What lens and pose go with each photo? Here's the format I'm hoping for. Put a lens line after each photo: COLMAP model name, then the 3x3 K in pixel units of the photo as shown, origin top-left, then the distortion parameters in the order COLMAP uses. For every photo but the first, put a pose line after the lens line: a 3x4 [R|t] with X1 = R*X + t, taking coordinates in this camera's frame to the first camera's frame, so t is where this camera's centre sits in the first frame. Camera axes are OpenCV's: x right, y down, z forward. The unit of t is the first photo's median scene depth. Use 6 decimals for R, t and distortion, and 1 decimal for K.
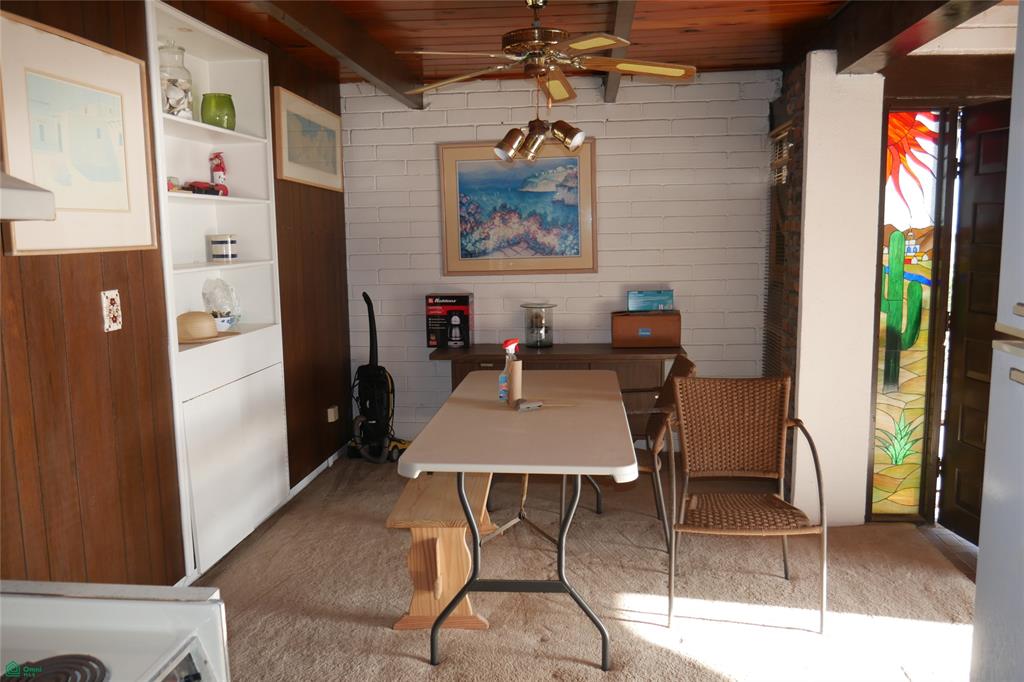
lens RADIAL K [[853.6, 0, 512.0], [0, 853.6, 341.0], [0, 0, 1]] dist [-0.026728, 0.009093]
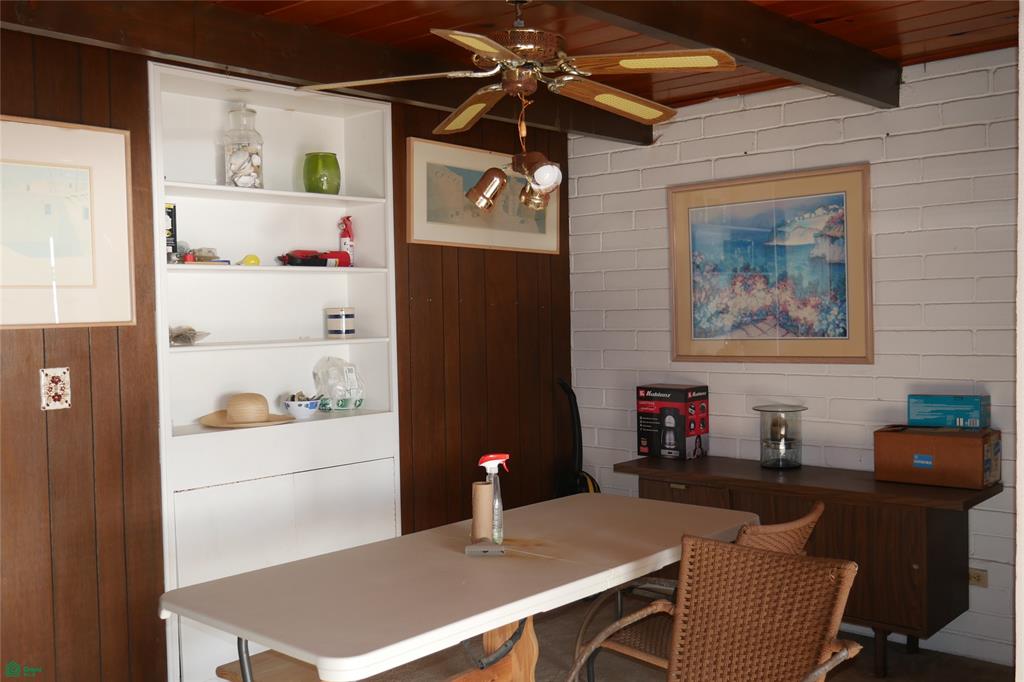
lens RADIAL K [[1024.7, 0, 512.0], [0, 1024.7, 341.0], [0, 0, 1]] dist [0.001237, -0.003794]
pose [[0.803080, 0.020244, -0.595528, 0.438165], [-0.069816, 0.995736, -0.060301, -0.038136], [0.591767, 0.090004, 0.801069, 0.249570]]
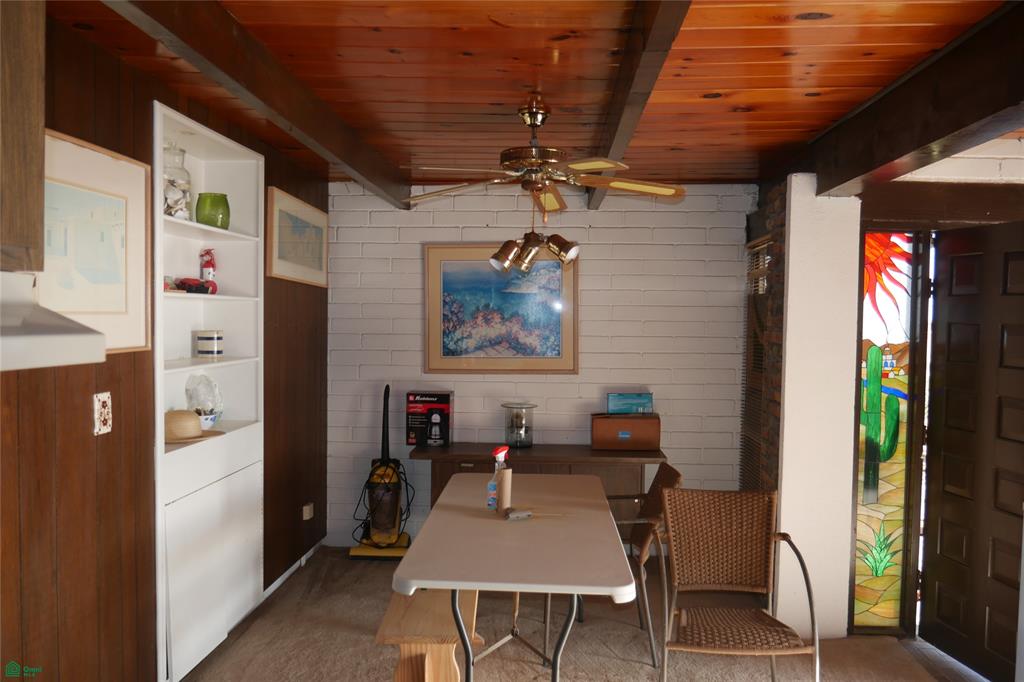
lens RADIAL K [[853.6, 0, 512.0], [0, 853.6, 341.0], [0, 0, 1]] dist [-0.026728, 0.009093]
pose [[0.998676, 0.026236, 0.044242, -0.029510], [-0.021761, 0.994873, -0.098765, -0.022139], [-0.046607, 0.097672, 0.994127, -0.005752]]
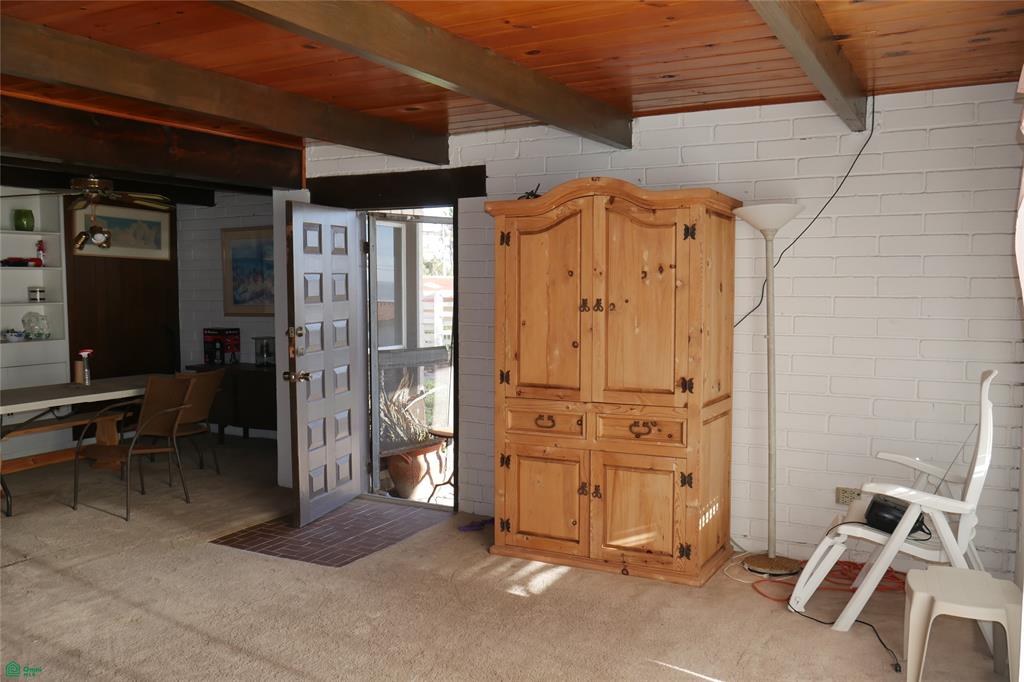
lens RADIAL K [[853.6, 0, 512.0], [0, 853.6, 341.0], [0, 0, 1]] dist [-0.026728, 0.009093]
pose [[0.925688, 0.039498, -0.376219, 1.216450], [-0.060868, 0.997127, -0.045081, 0.004845], [0.373358, 0.064630, 0.925433, -0.240965]]
